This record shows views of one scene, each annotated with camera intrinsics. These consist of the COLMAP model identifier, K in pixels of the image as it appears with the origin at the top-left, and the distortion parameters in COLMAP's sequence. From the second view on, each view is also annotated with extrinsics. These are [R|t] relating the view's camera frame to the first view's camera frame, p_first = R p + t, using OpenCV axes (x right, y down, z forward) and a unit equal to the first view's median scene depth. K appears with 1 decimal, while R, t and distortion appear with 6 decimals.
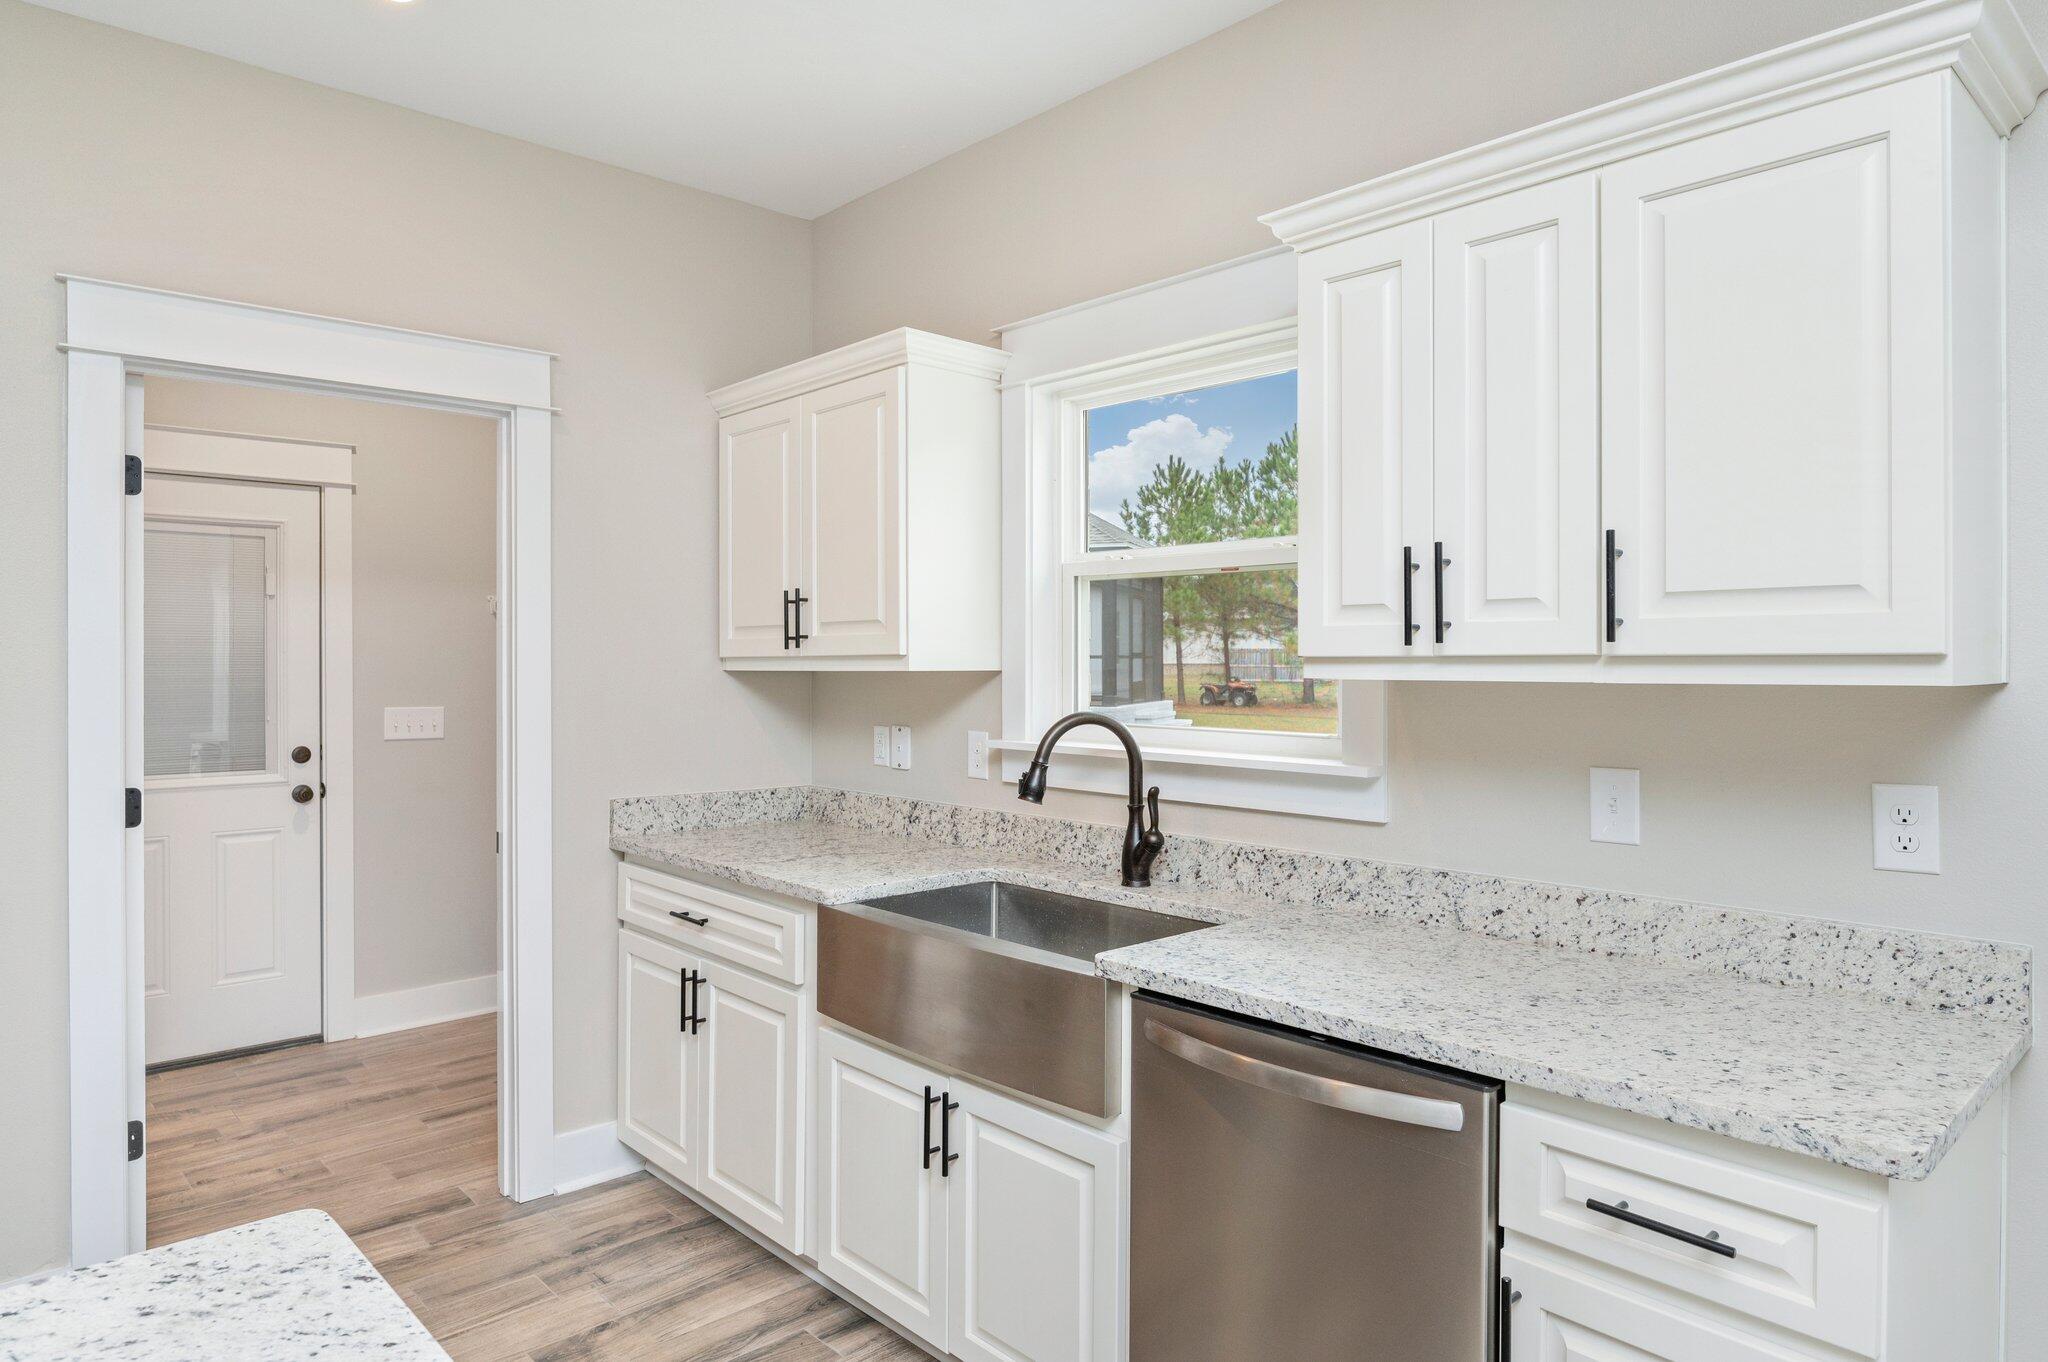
lens RADIAL K [[1222.2, 0, 1047.7], [0, 1222.2, 665.2], [0, 0, 1]] dist [-0.005058, -0.001430]
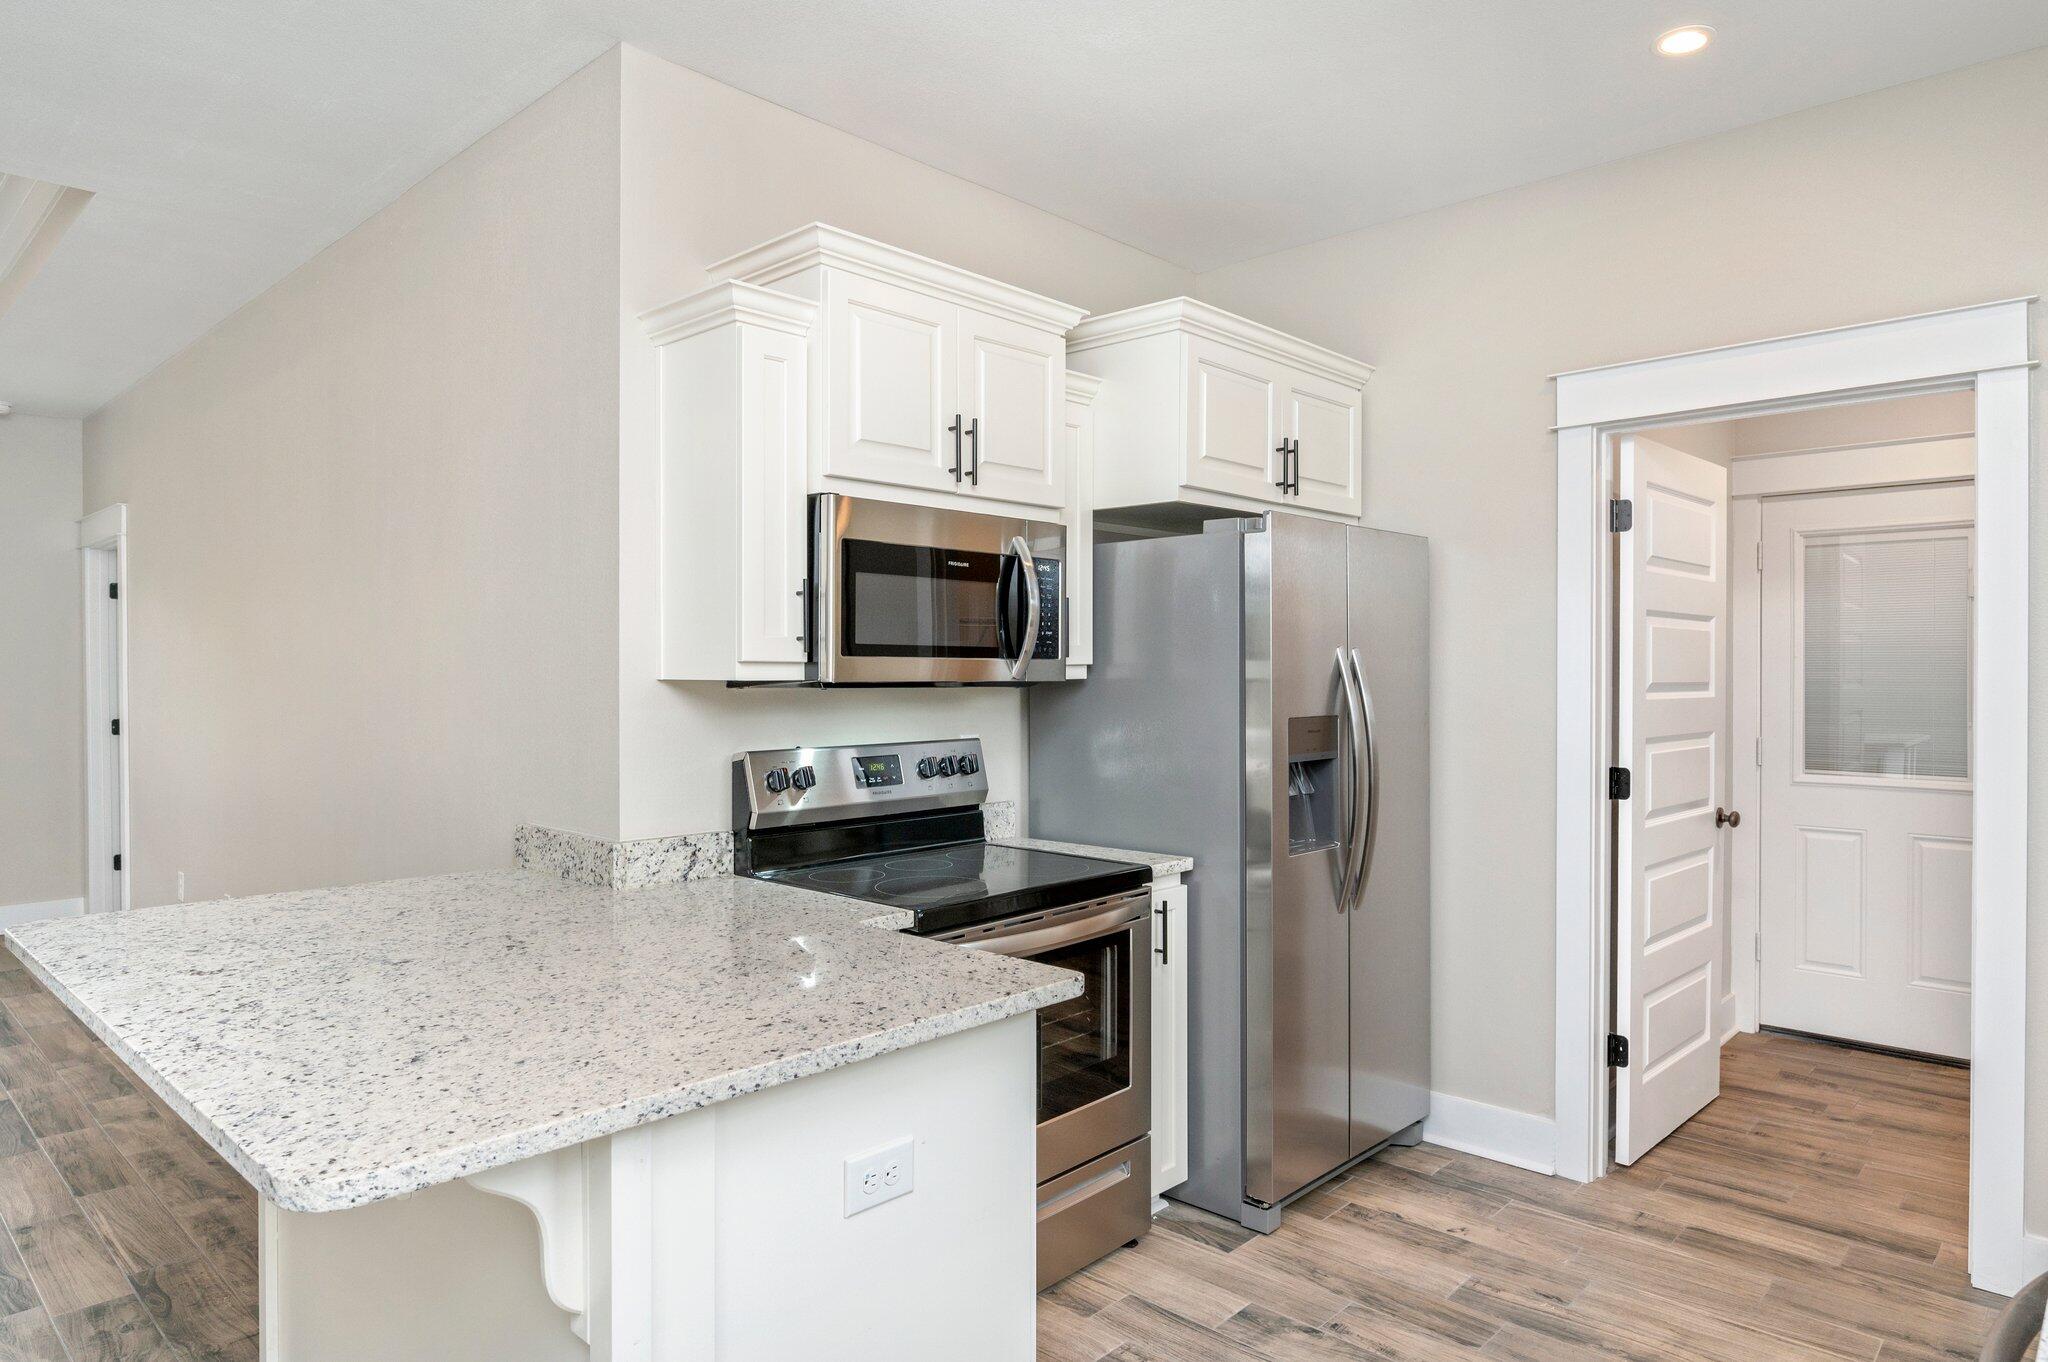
lens RADIAL K [[1245.4, 0, 1024.0], [0, 1245.4, 681.0], [0, 0, 1]] dist [-0.005285, -0.001672]
pose [[0.044633, 0.008765, -0.998965, 0.454891], [0.001674, 0.999959, 0.008848, -0.001524], [0.999002, -0.002067, 0.044617, 0.307522]]
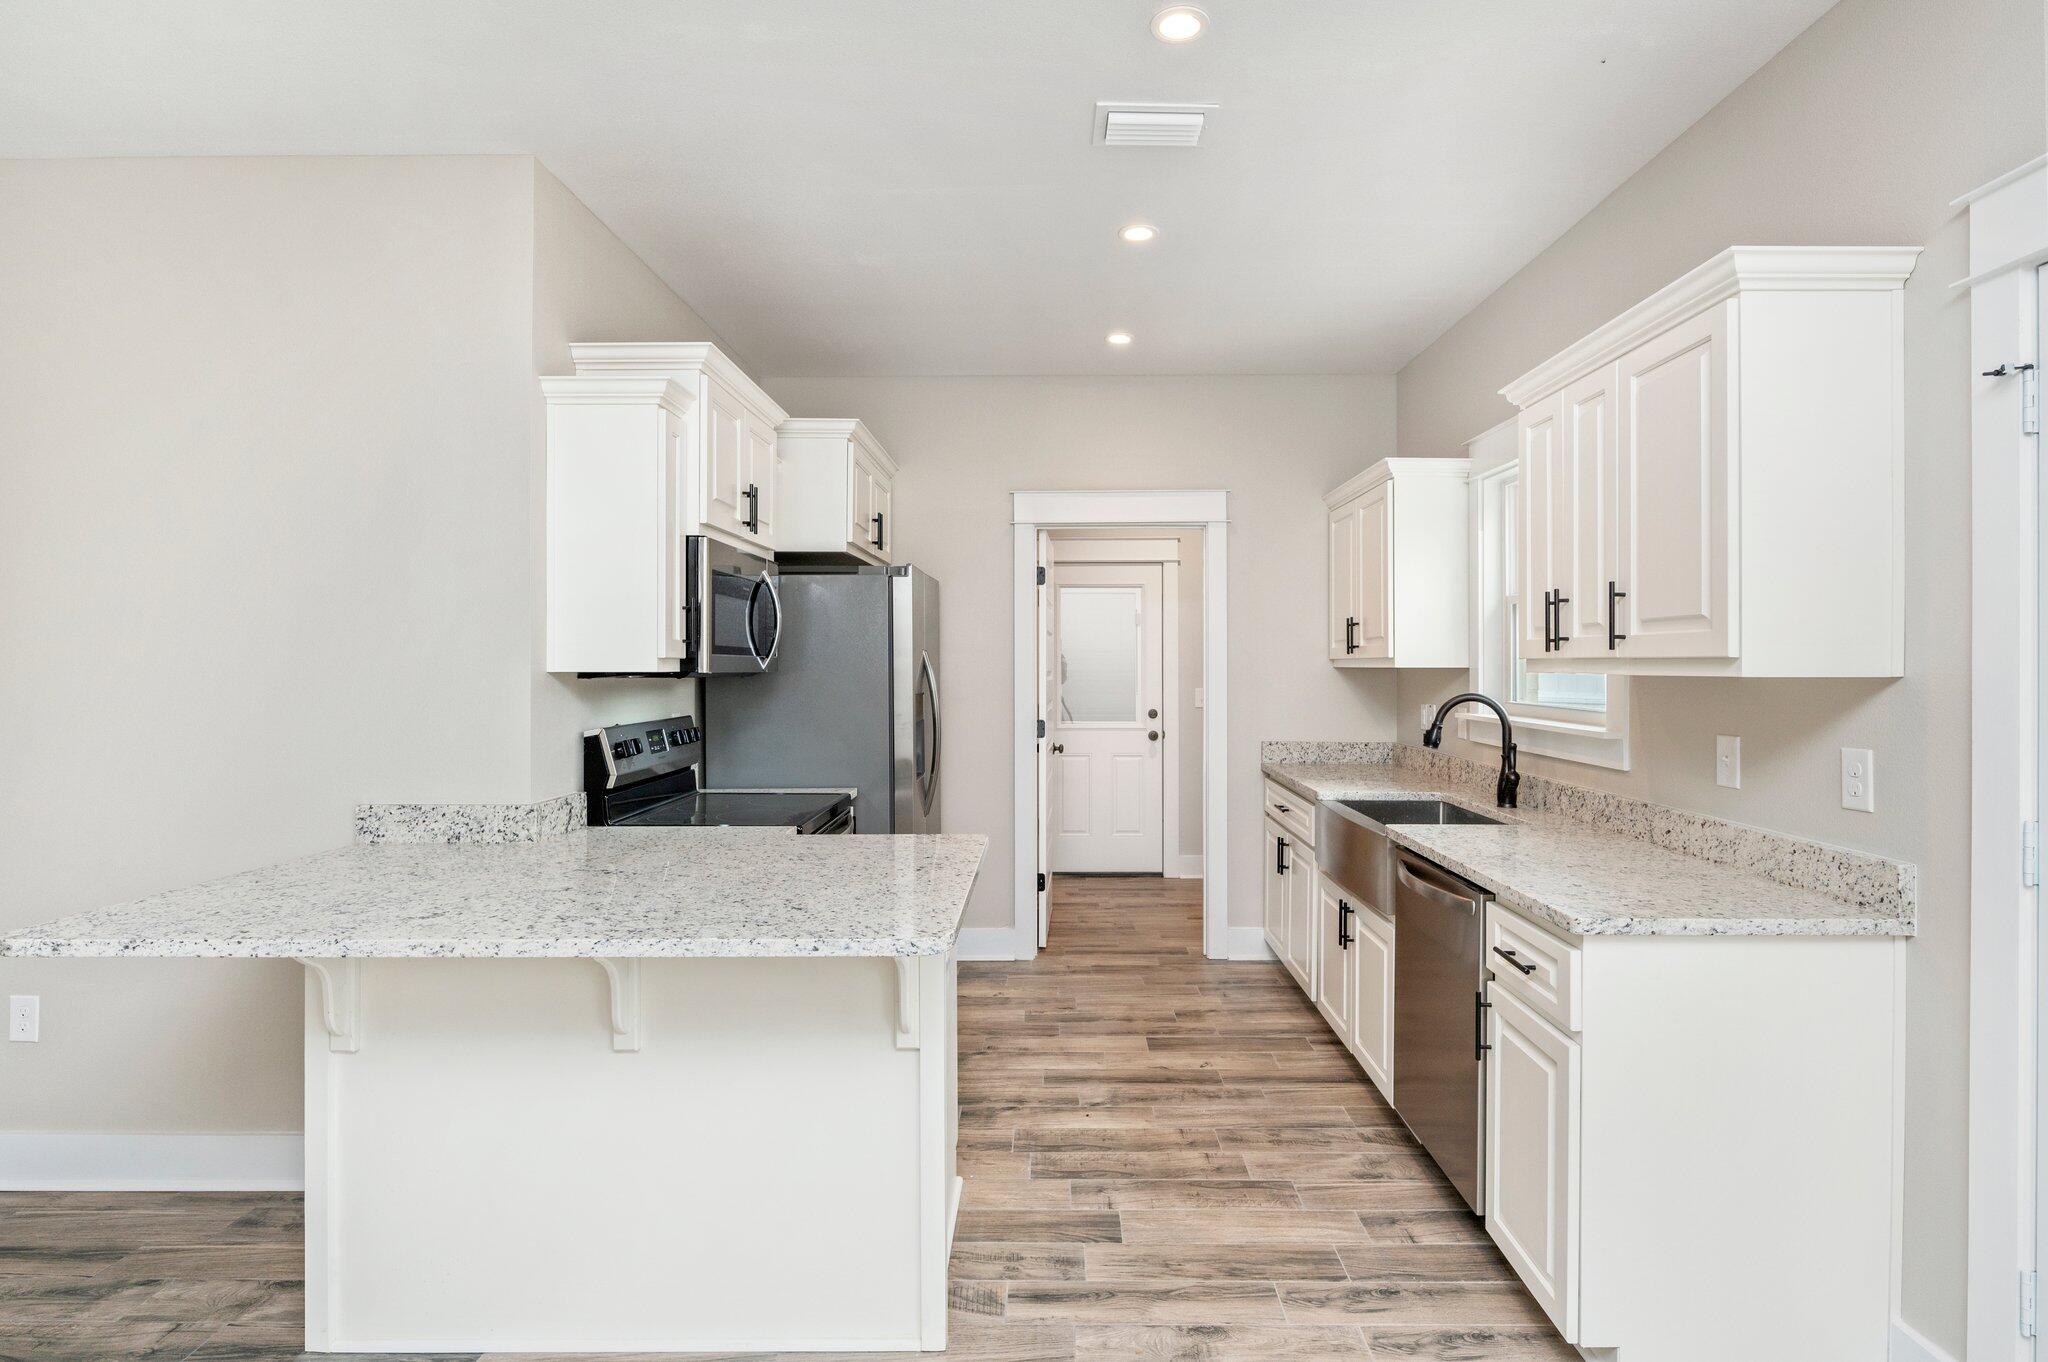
lens RADIAL K [[1062.6, 0, 1081.1], [0, 1062.6, 665.0], [0, 0, 1]] dist [0.001239, 0.000283]
pose [[0.736171, 0.000283, -0.676795, 0.544694], [0.001626, 0.999996, 0.002186, -0.002439], [0.676793, -0.002710, 0.736168, -0.323756]]
